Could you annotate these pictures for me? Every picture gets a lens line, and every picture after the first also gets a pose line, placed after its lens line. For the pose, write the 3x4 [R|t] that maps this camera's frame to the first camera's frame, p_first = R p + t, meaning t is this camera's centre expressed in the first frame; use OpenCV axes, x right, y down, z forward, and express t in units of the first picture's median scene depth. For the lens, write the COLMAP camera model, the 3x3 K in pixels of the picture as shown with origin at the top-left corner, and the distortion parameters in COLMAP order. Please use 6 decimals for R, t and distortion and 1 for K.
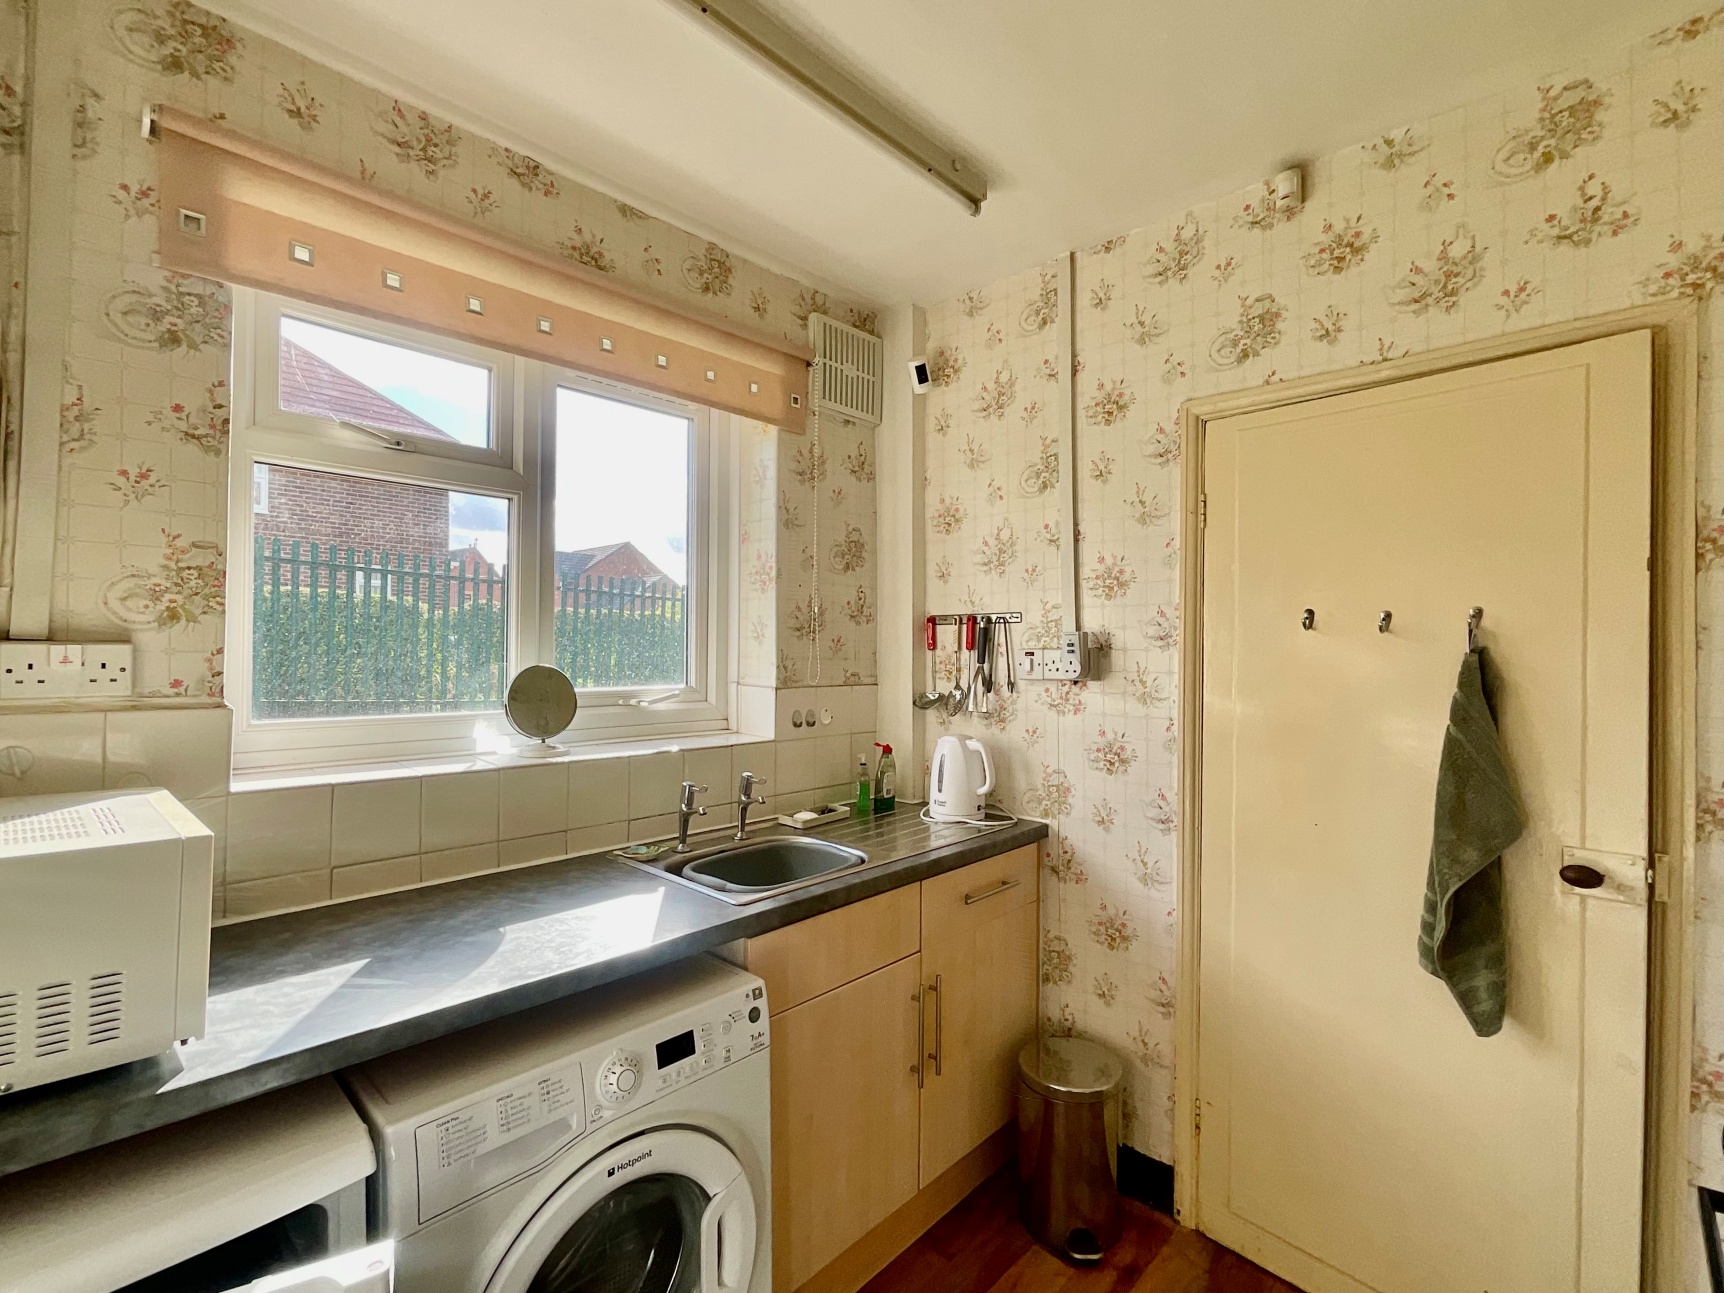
lens RADIAL K [[756.6, 0, 871.1], [0, 756.6, 649.6], [0, 0, 1]] dist [-0.000214, 0.000004]
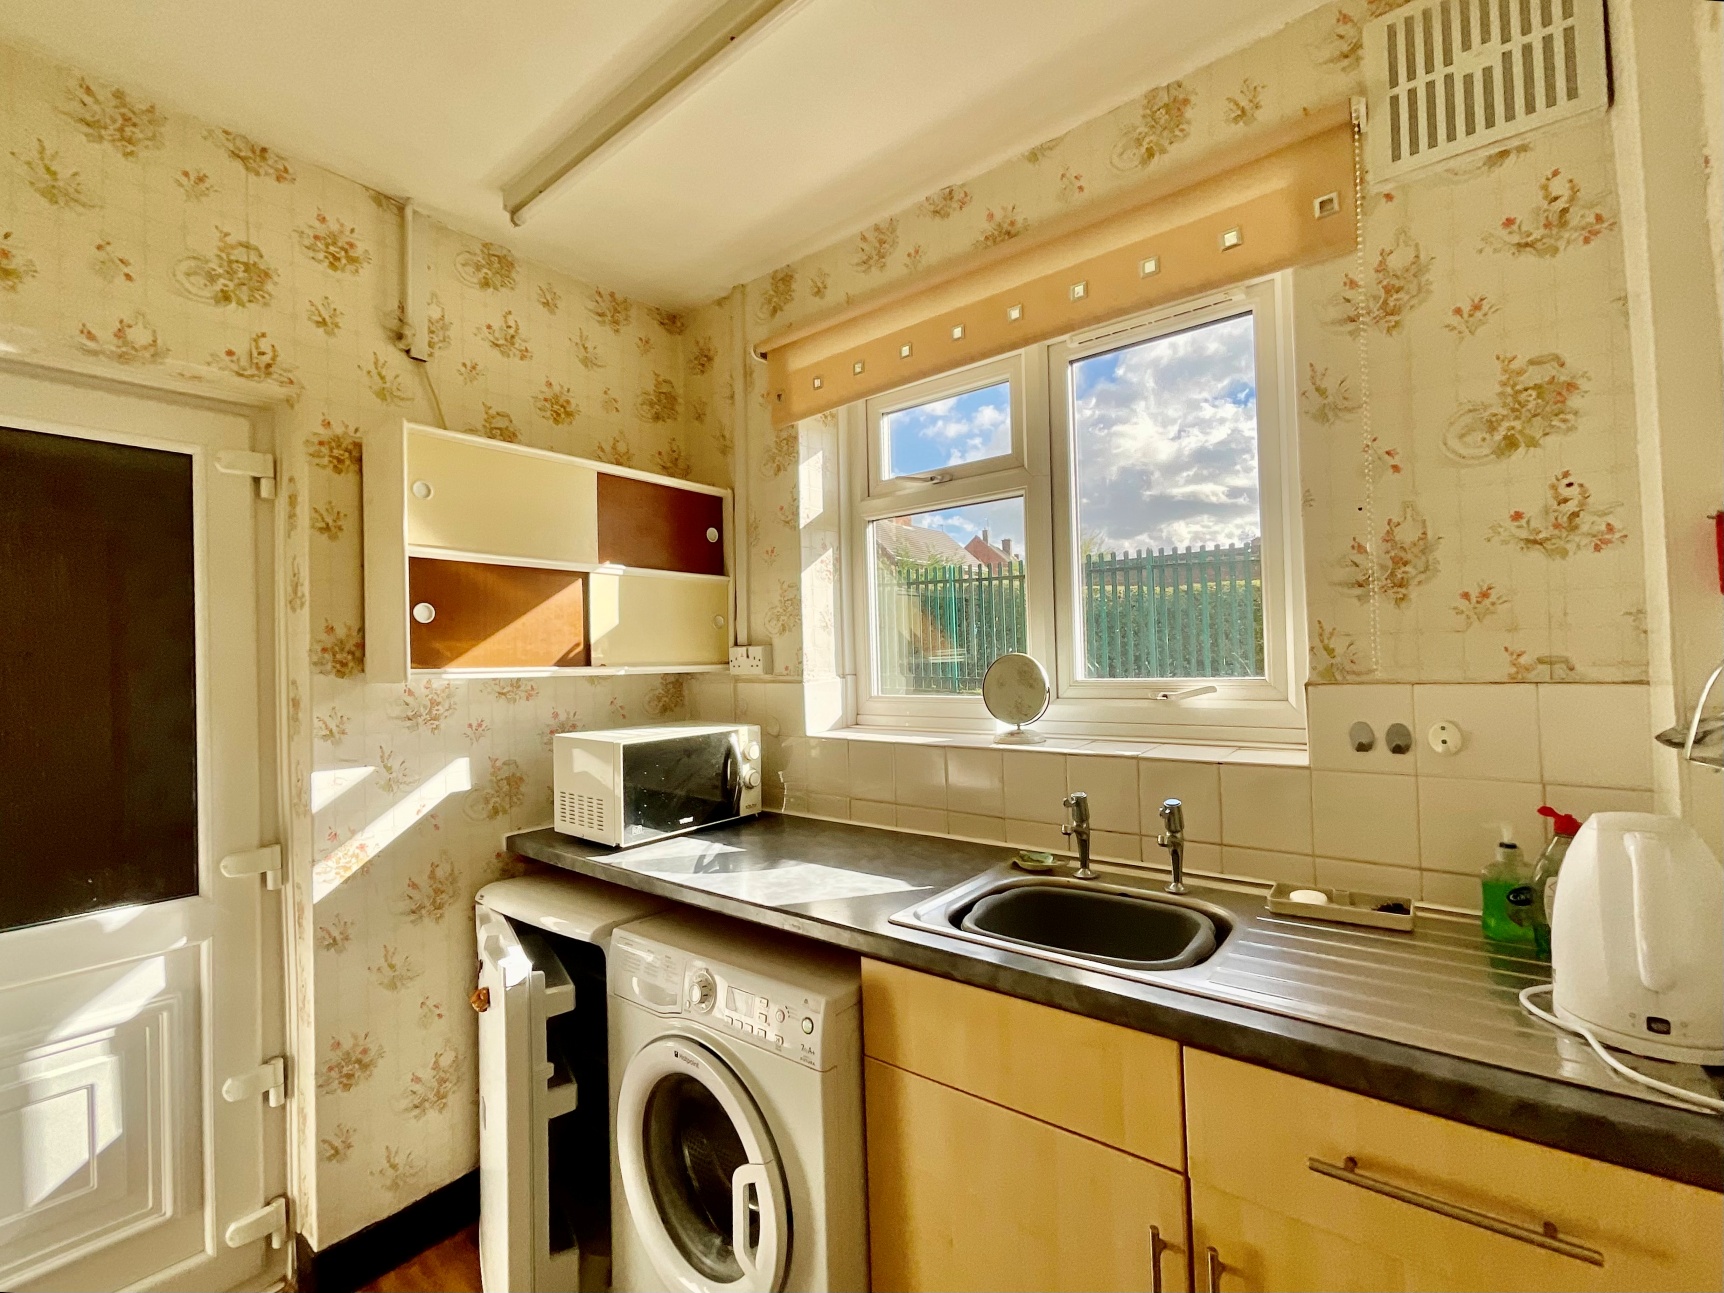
lens RADIAL K [[756.6, 0, 871.1], [0, 756.6, 649.6], [0, 0, 1]] dist [-0.000214, 0.000004]
pose [[0.100237, -0.025514, -0.994636, 0.548681], [0.028872, 0.999325, -0.022725, 0.032385], [0.994545, -0.026440, 0.100906, 0.694984]]
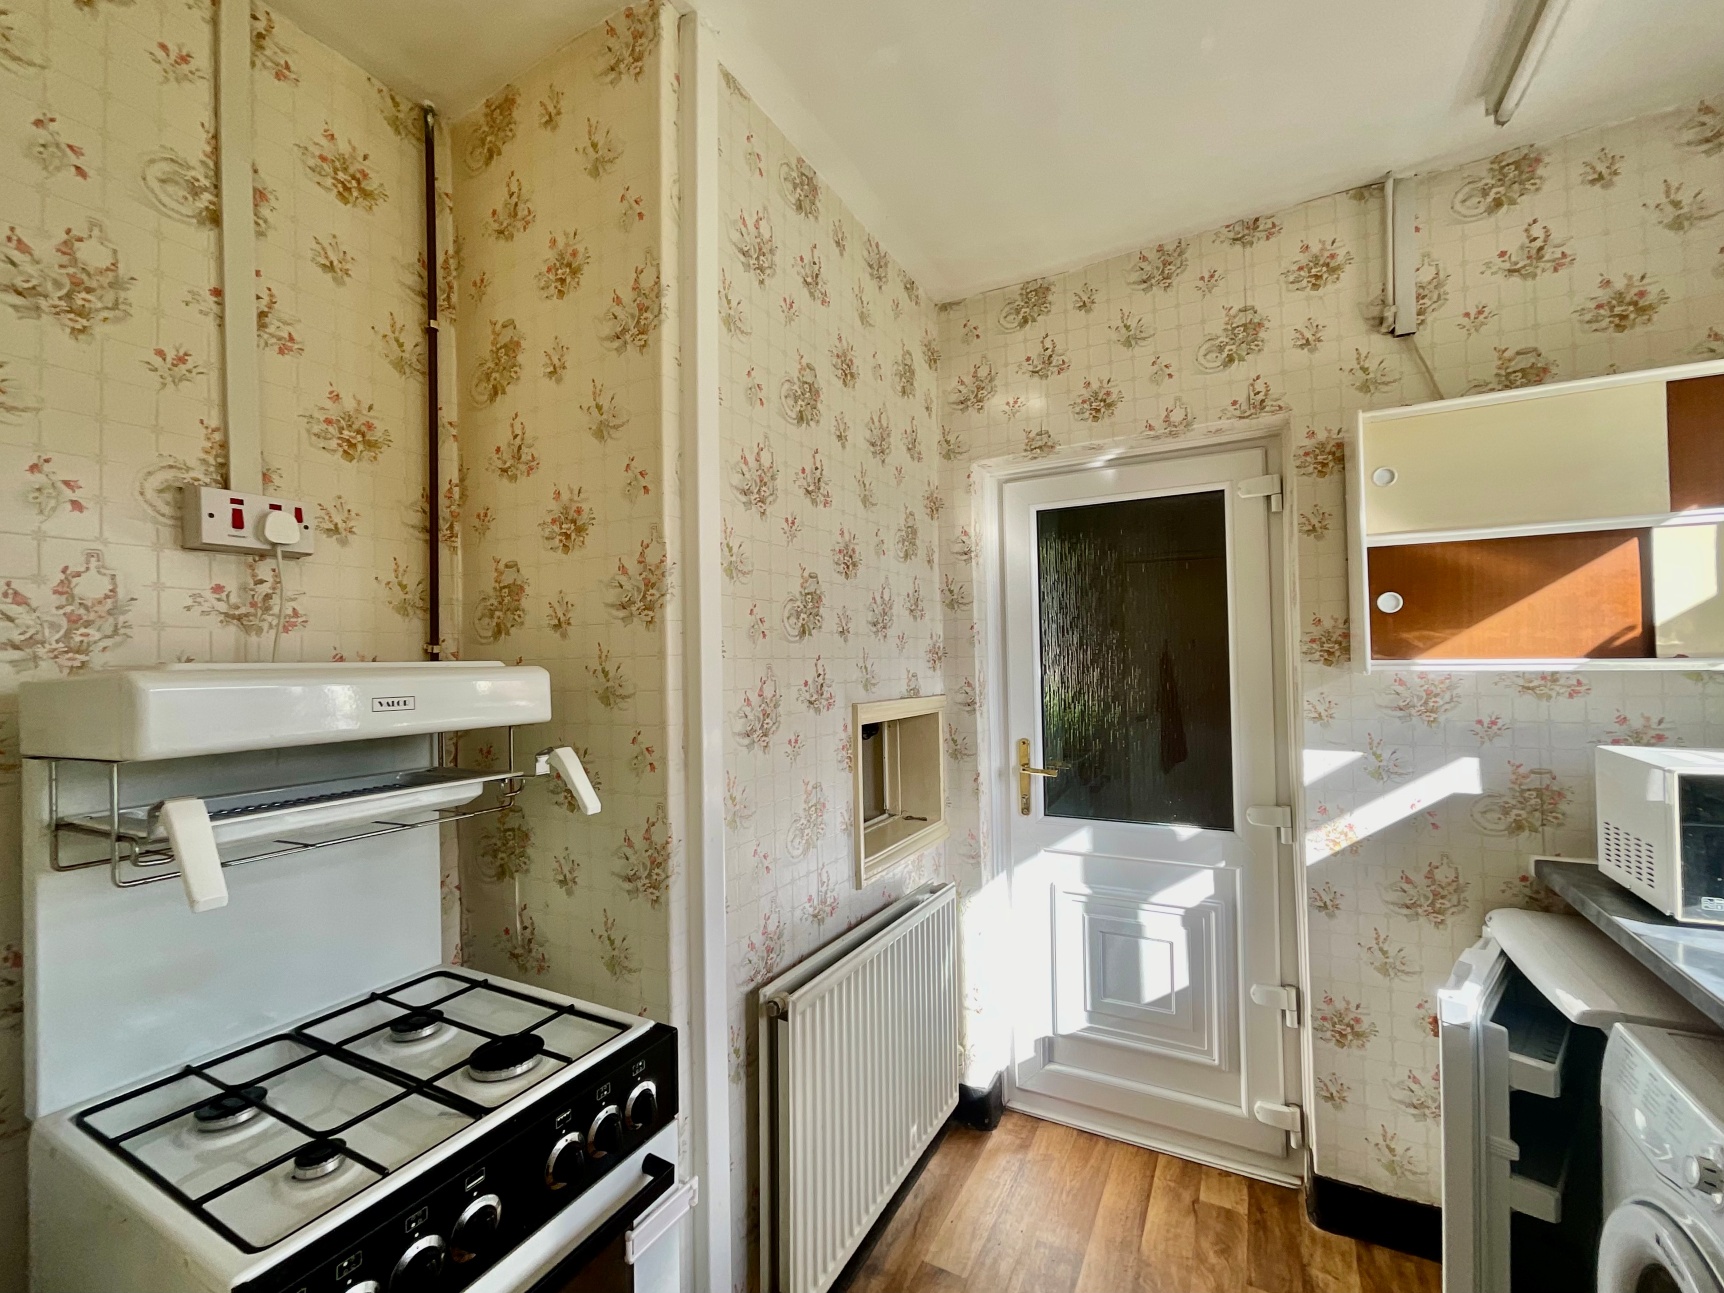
lens RADIAL K [[729.0, 0, 867.0], [0, 729.0, 649.7], [0, 0, 1]] dist [0.001175, 0.000036]
pose [[-0.960463, 0.007460, -0.278309, 0.415412], [0.013042, 0.999749, -0.018210, 0.014952], [0.278104, -0.021120, -0.960319, 0.903571]]
